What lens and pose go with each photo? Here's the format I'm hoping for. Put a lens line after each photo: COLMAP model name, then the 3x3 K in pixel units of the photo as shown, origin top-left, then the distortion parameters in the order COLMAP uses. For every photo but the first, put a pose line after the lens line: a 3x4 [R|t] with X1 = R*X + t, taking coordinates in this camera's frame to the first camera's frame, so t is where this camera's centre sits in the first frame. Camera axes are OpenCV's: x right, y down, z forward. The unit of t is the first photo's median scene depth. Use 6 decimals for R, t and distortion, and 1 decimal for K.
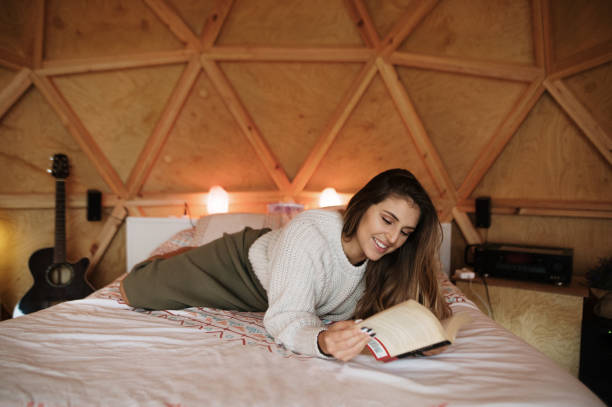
lens RADIAL K [[448.8, 0, 303.8], [0, 448.8, 206.3], [0, 0, 1]] dist [-0.047229, 0.029846]
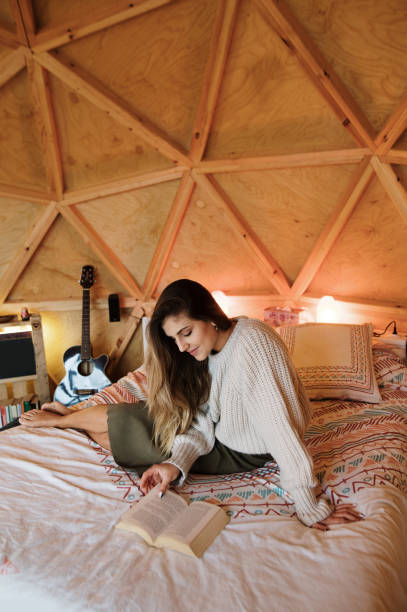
lens RADIAL K [[448.8, 0, 202.3], [0, 448.8, 312.2], [0, 0, 1]] dist [-0.047229, 0.029846]
pose [[0.901401, 0.049578, -0.430138, 0.254242], [0.013747, 0.989645, 0.142875, -0.161490], [0.432768, -0.134701, 0.891385, 0.040680]]
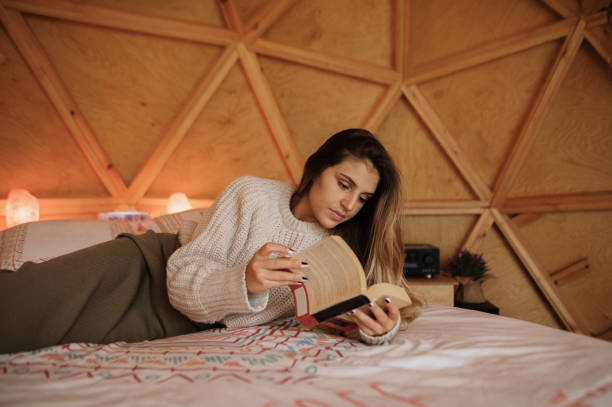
lens RADIAL K [[448.8, 0, 323.5], [0, 448.8, 210.1], [0, 0, 1]] dist [-0.047229, 0.029846]
pose [[0.875611, -0.017882, 0.482686, -0.122805], [0.046519, 0.997791, -0.047421, 0.049236], [-0.480772, 0.063976, 0.874509, 0.162186]]
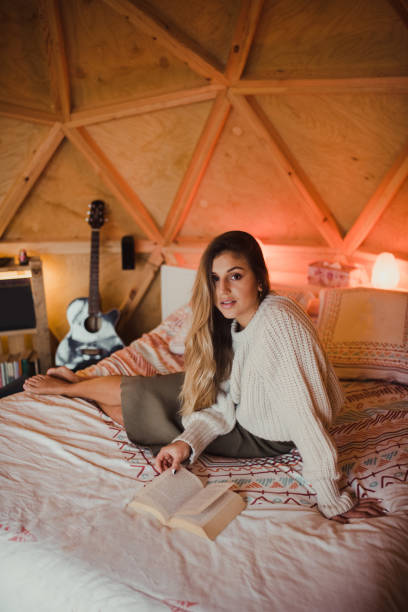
lens RADIAL K [[589.4, 0, 198.7], [0, 589.4, 316.6], [0, 0, 1]] dist [-0.047556, 0.000000]
pose [[0.867661, 0.149504, -0.474144, 0.305010], [-0.016681, 0.961930, 0.272785, -0.229547], [0.496877, -0.228776, 0.837123, -0.043241]]
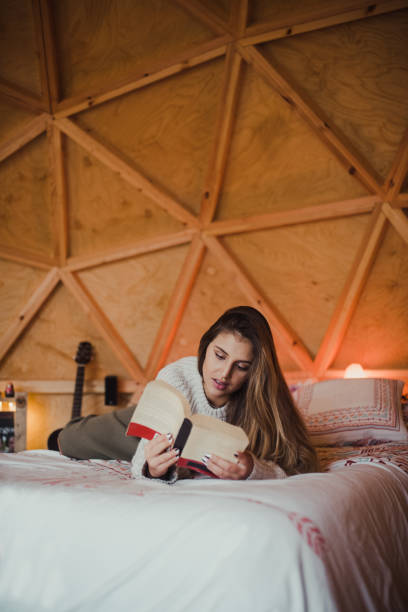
lens RADIAL K [[589.4, 0, 199.3], [0, 589.4, 307.5], [0, 0, 1]] dist [-0.047556, 0.000000]
pose [[0.876346, -0.098921, -0.471414, 0.366100], [-0.002266, 0.977828, -0.209398, 0.096364], [0.481676, 0.184574, 0.856692, -0.095669]]
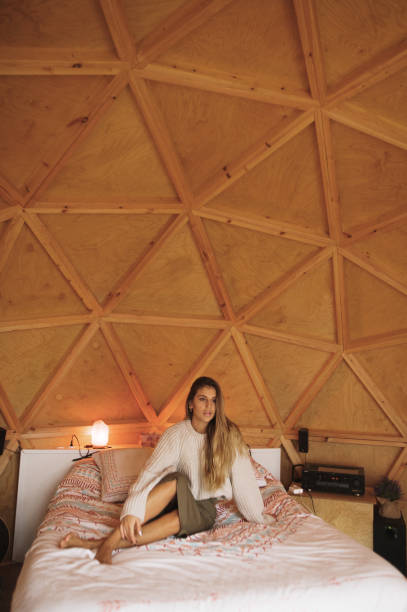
lens RADIAL K [[469.8, 0, 219.2], [0, 469.8, 299.6], [0, 0, 1]] dist [-0.043292, 0.031489]
pose [[0.957265, 0.062181, 0.282447, -0.289101], [-0.006923, 0.981260, -0.192563, -0.136390], [-0.289128, 0.182379, 0.939757, -0.372104]]
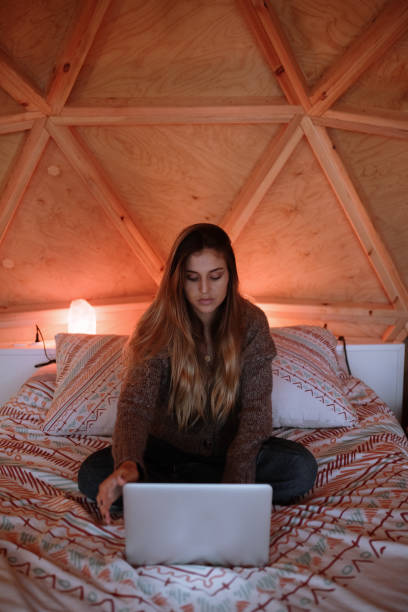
lens RADIAL K [[620.5, 0, 204.2], [0, 620.5, 310.2], [0, 0, 1]] dist [-0.035974, 0.000000]
pose [[0.999286, -0.030076, 0.022873, -0.020714], [0.027122, 0.992403, 0.120005, -0.155098], [-0.026308, -0.119299, 0.992510, 0.013967]]
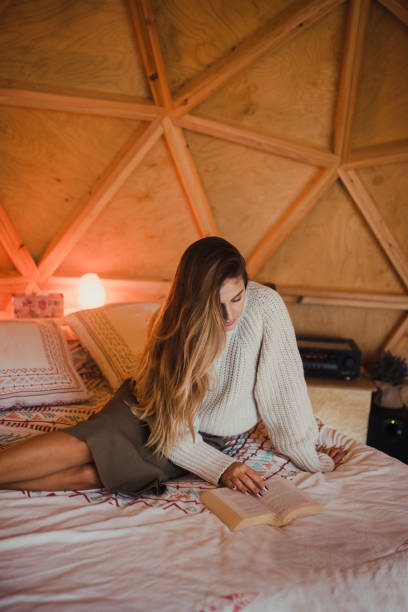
lens RADIAL K [[631.5, 0, 206.0], [0, 631.5, 301.7], [0, 0, 1]] dist [-0.063691, 0.000000]
pose [[0.878425, -0.040041, 0.476200, -0.325399], [-0.015940, 0.993474, 0.112940, -0.131953], [-0.477615, -0.106800, 0.872054, -0.064641]]
